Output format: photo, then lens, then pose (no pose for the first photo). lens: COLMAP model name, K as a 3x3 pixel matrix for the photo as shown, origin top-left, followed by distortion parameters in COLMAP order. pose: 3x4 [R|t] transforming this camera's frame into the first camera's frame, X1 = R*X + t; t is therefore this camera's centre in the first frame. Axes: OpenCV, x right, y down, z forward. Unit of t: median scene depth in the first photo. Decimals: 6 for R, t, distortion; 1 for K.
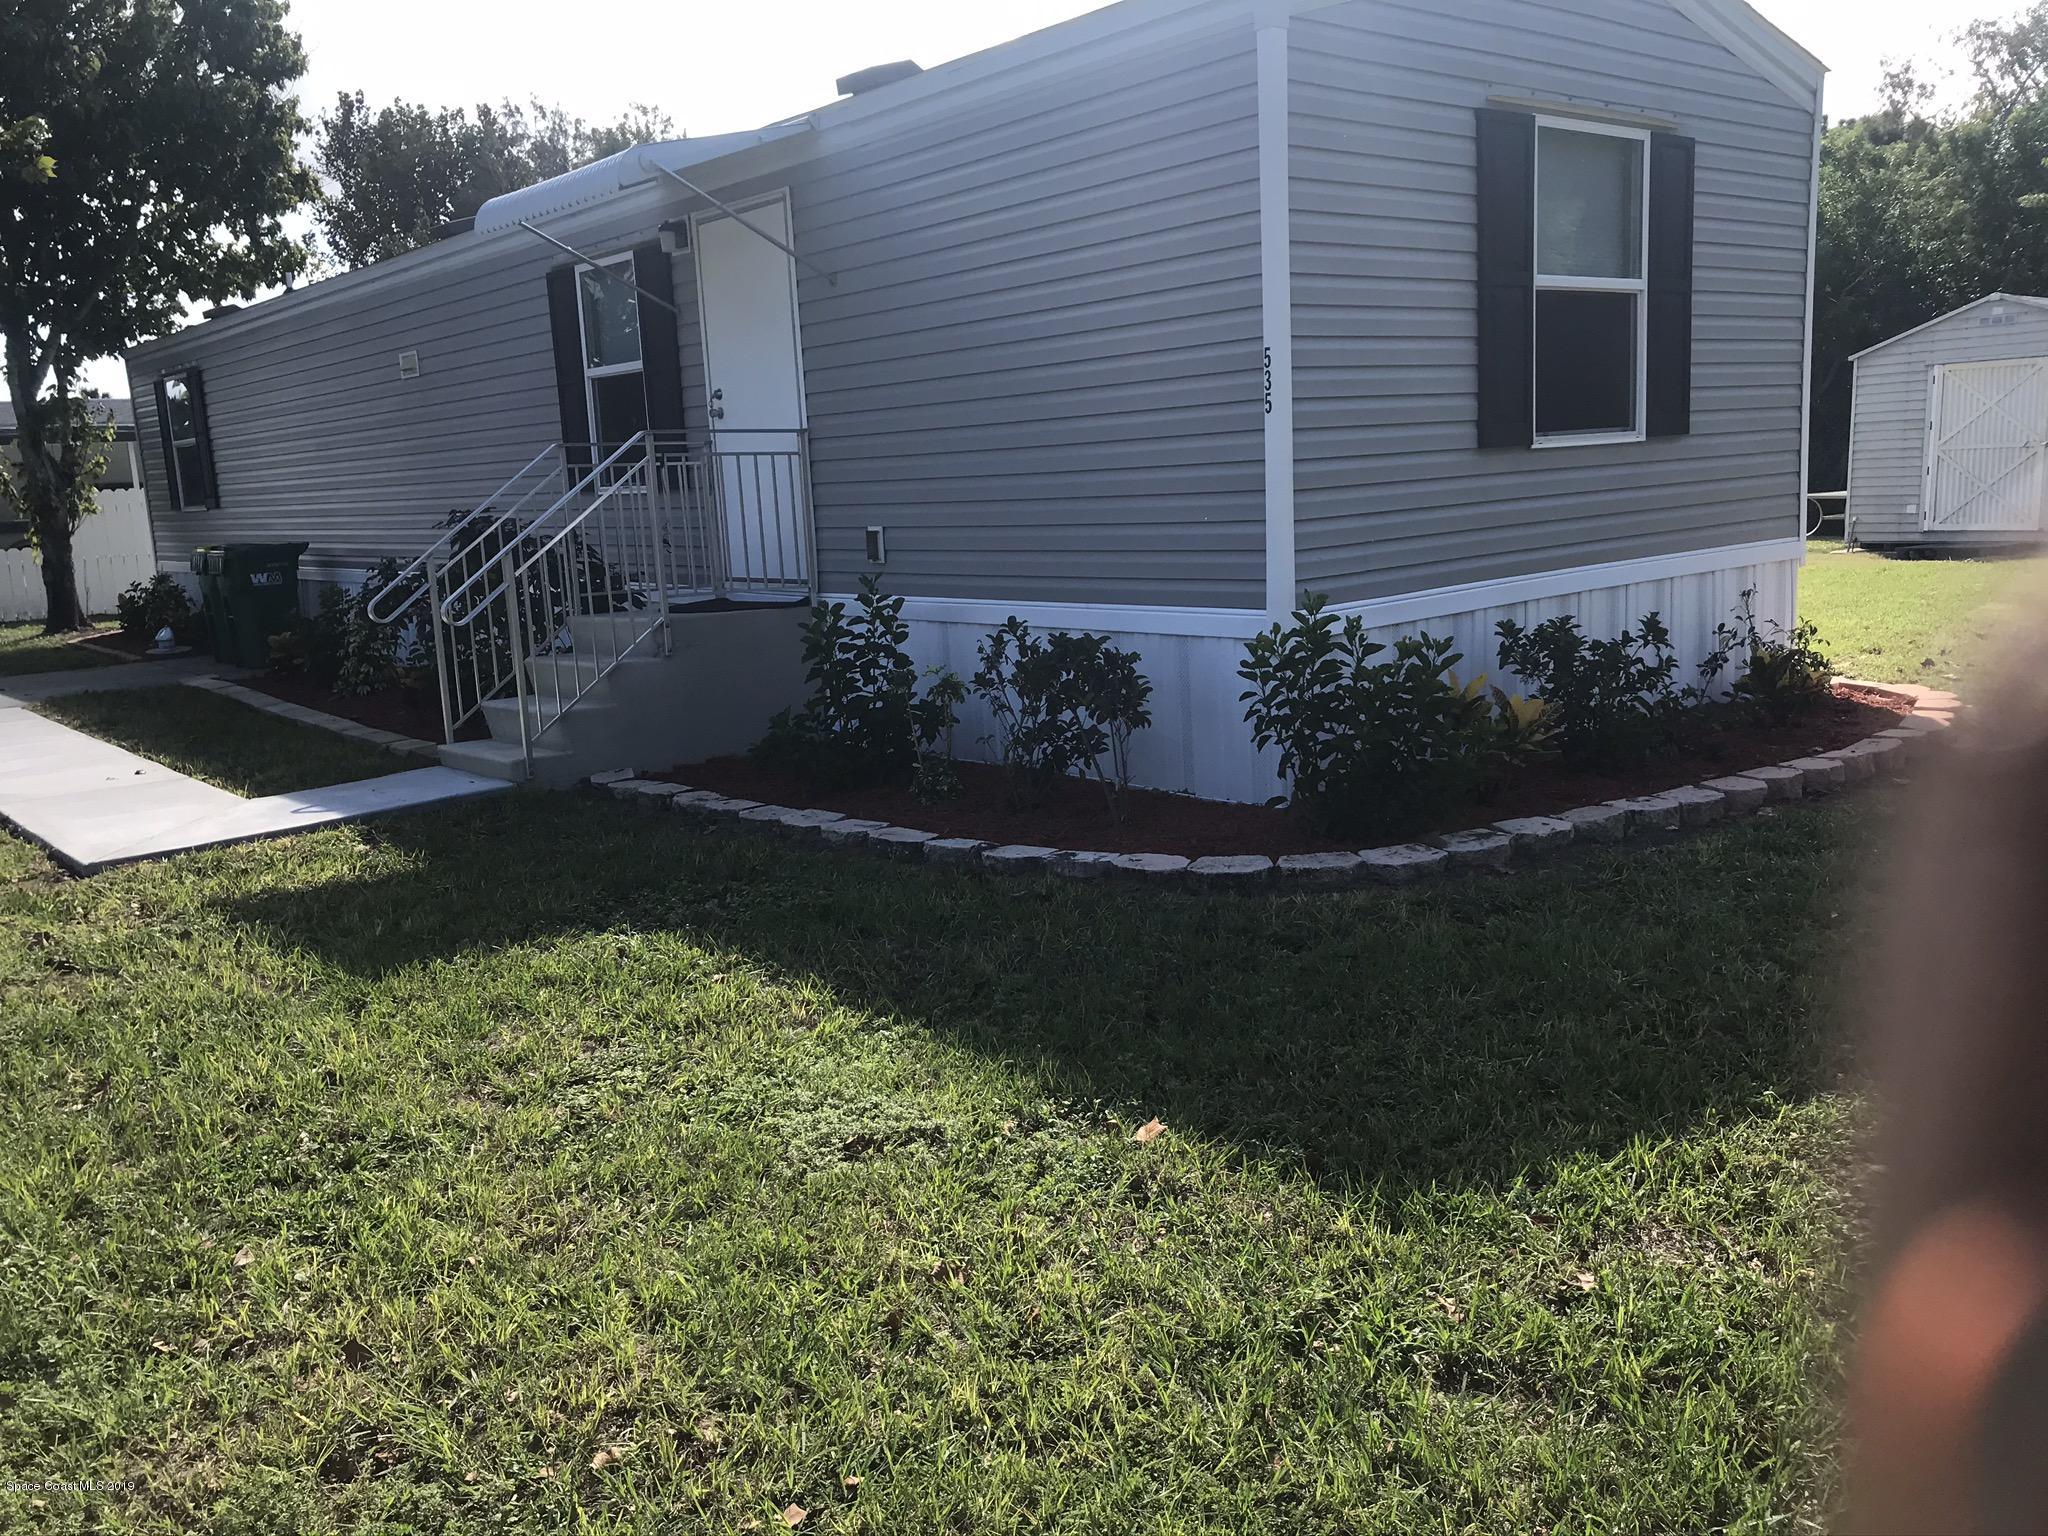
lens RADIAL K [[1690.0, 0, 1015.5], [0, 1690.0, 771.3], [0, 0, 1]] dist [0.027037, -0.028911]
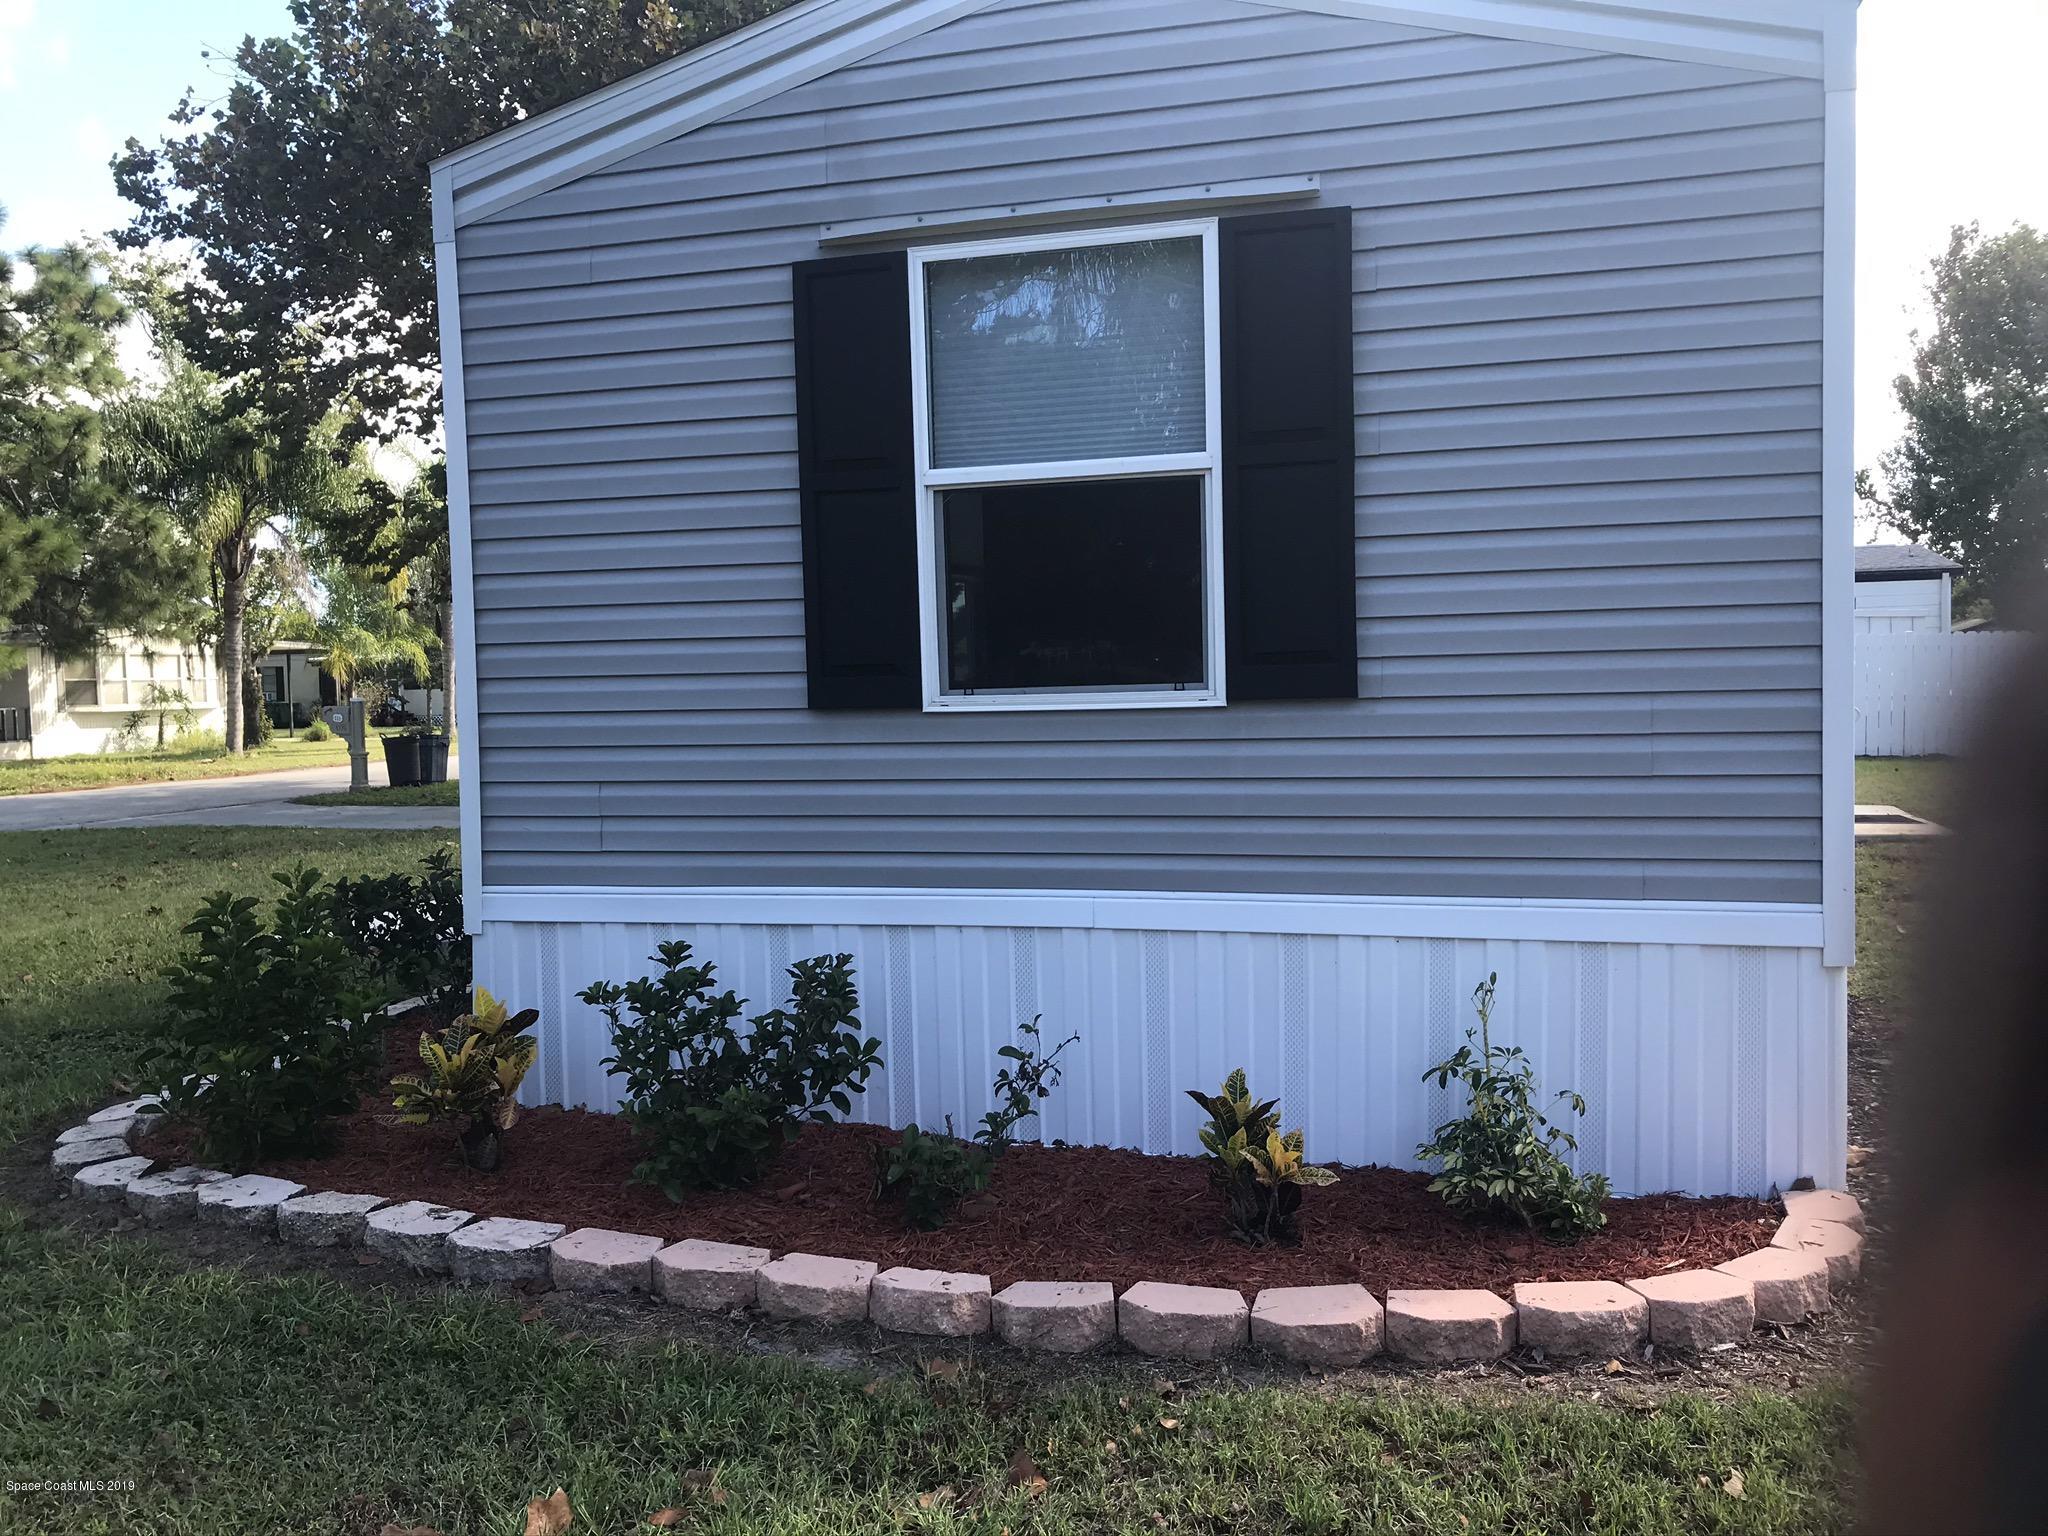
lens RADIAL K [[1690.0, 0, 1024.6], [0, 1690.0, 781.6], [0, 0, 1]] dist [0.027037, -0.028911]
pose [[0.554497, 0.094584, -0.826793, 0.917906], [-0.155402, 0.987812, 0.008783, -0.176078], [0.817547, 0.123616, 0.562437, 0.652085]]
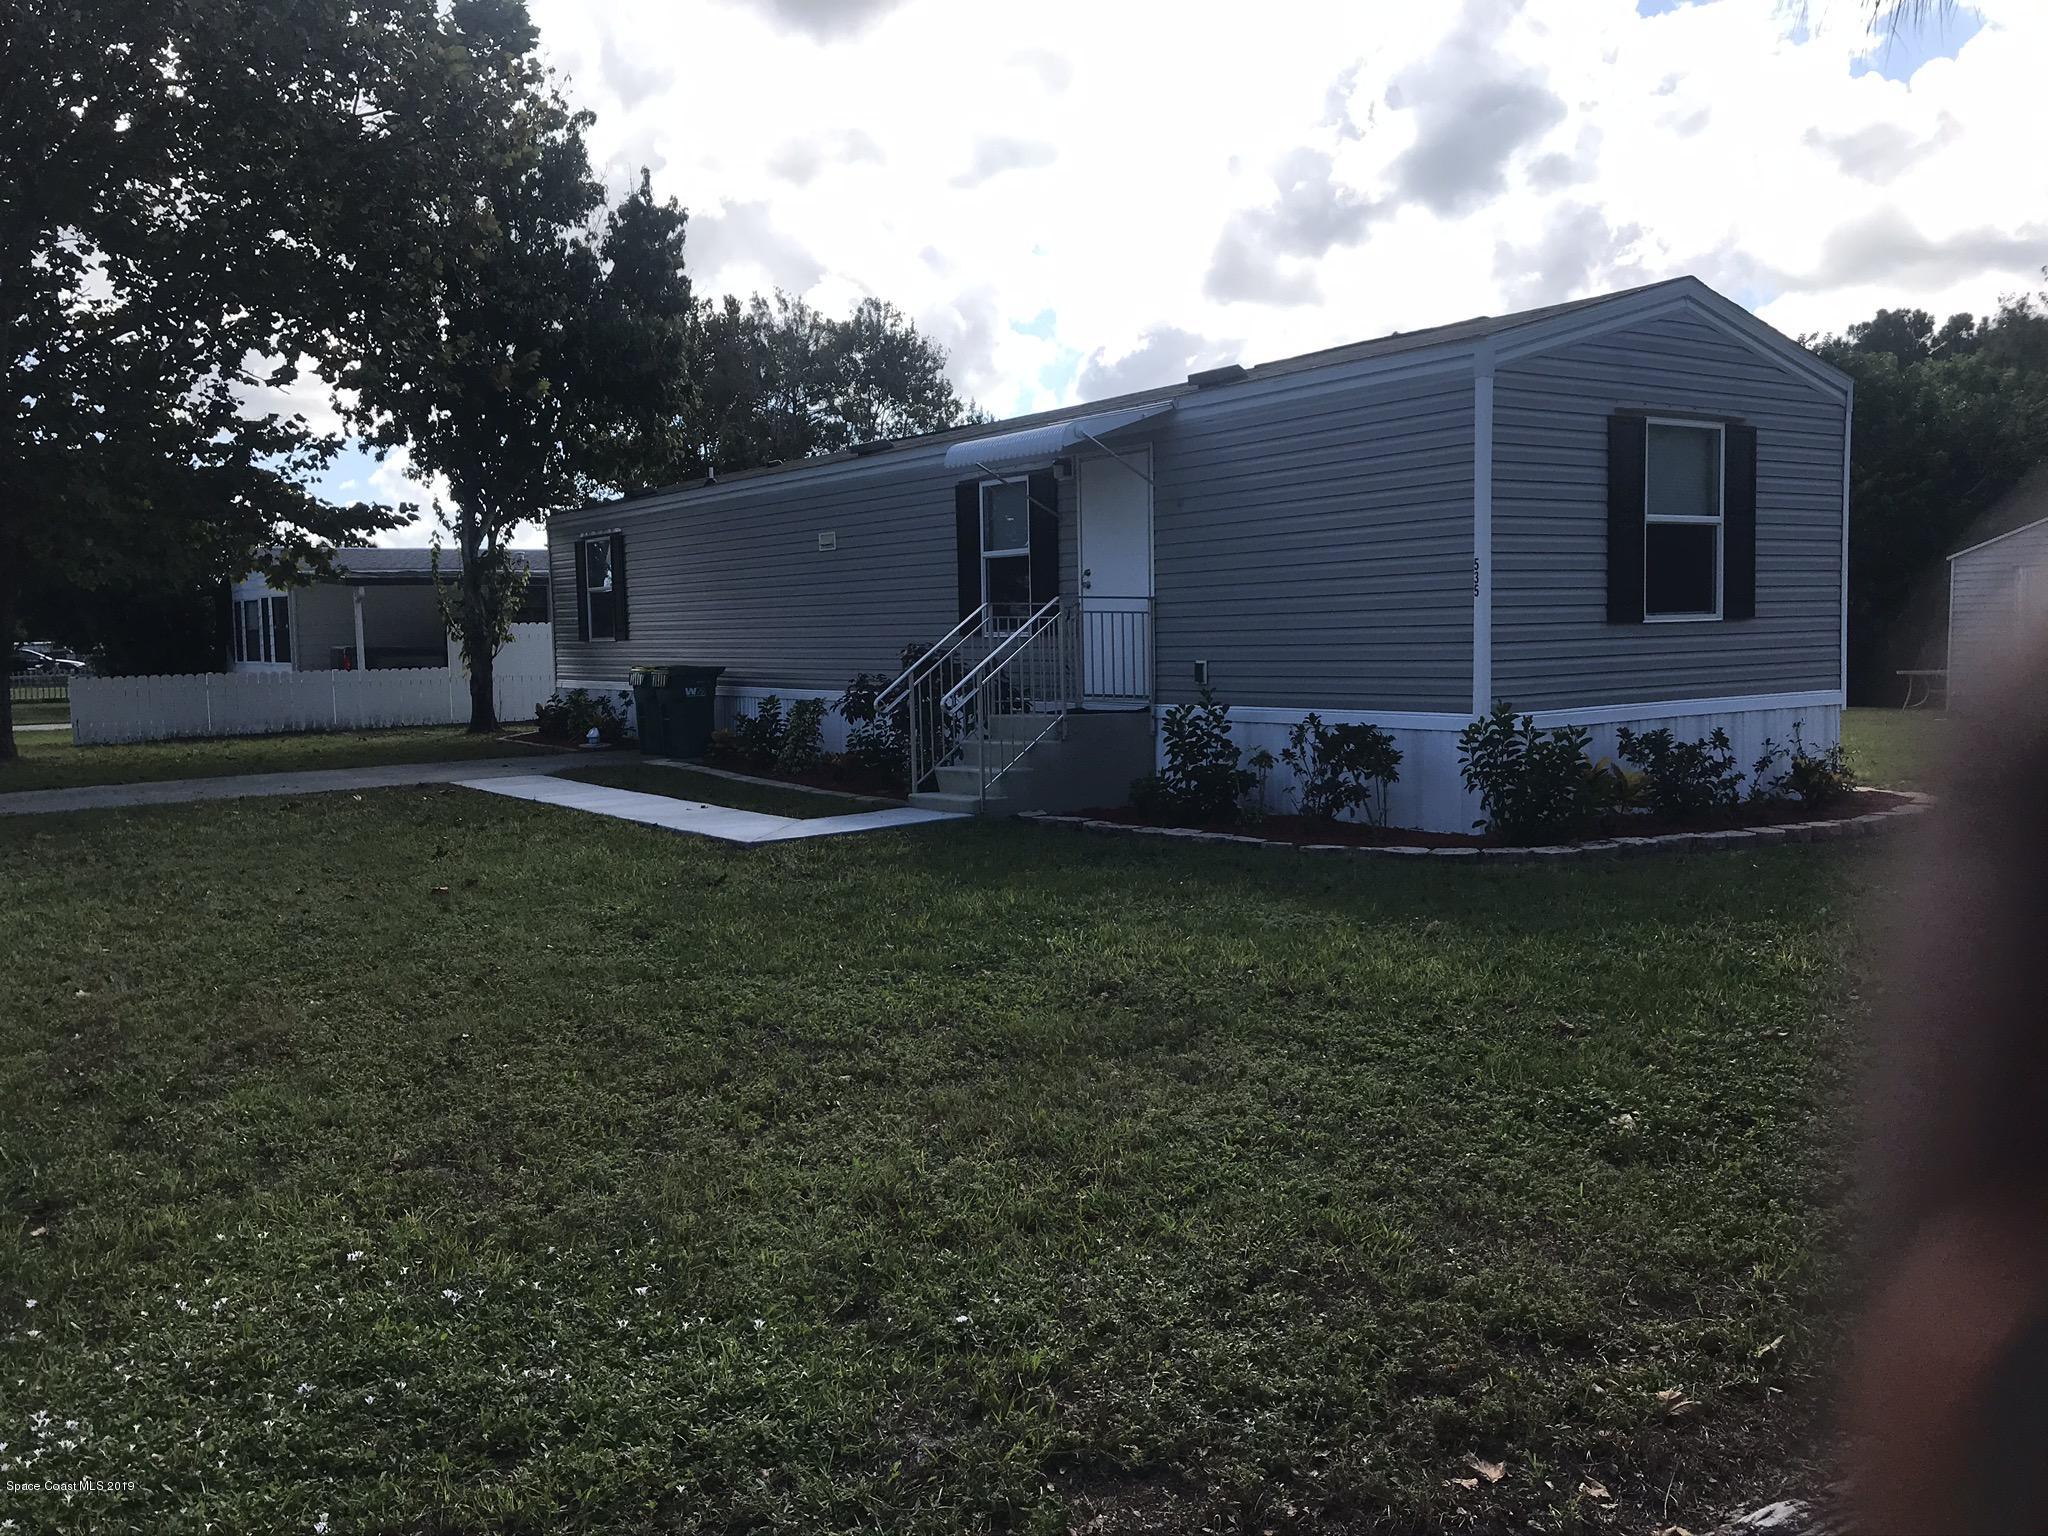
lens RADIAL K [[1690.0, 0, 1025.0], [0, 1690.0, 756.3], [0, 0, 1]] dist [0.027037, -0.028911]
pose [[0.995899, 0.036732, -0.082678, -0.130448], [-0.044906, 0.994046, -0.099281, 0.113665], [0.078539, 0.102587, 0.991619, -0.586718]]
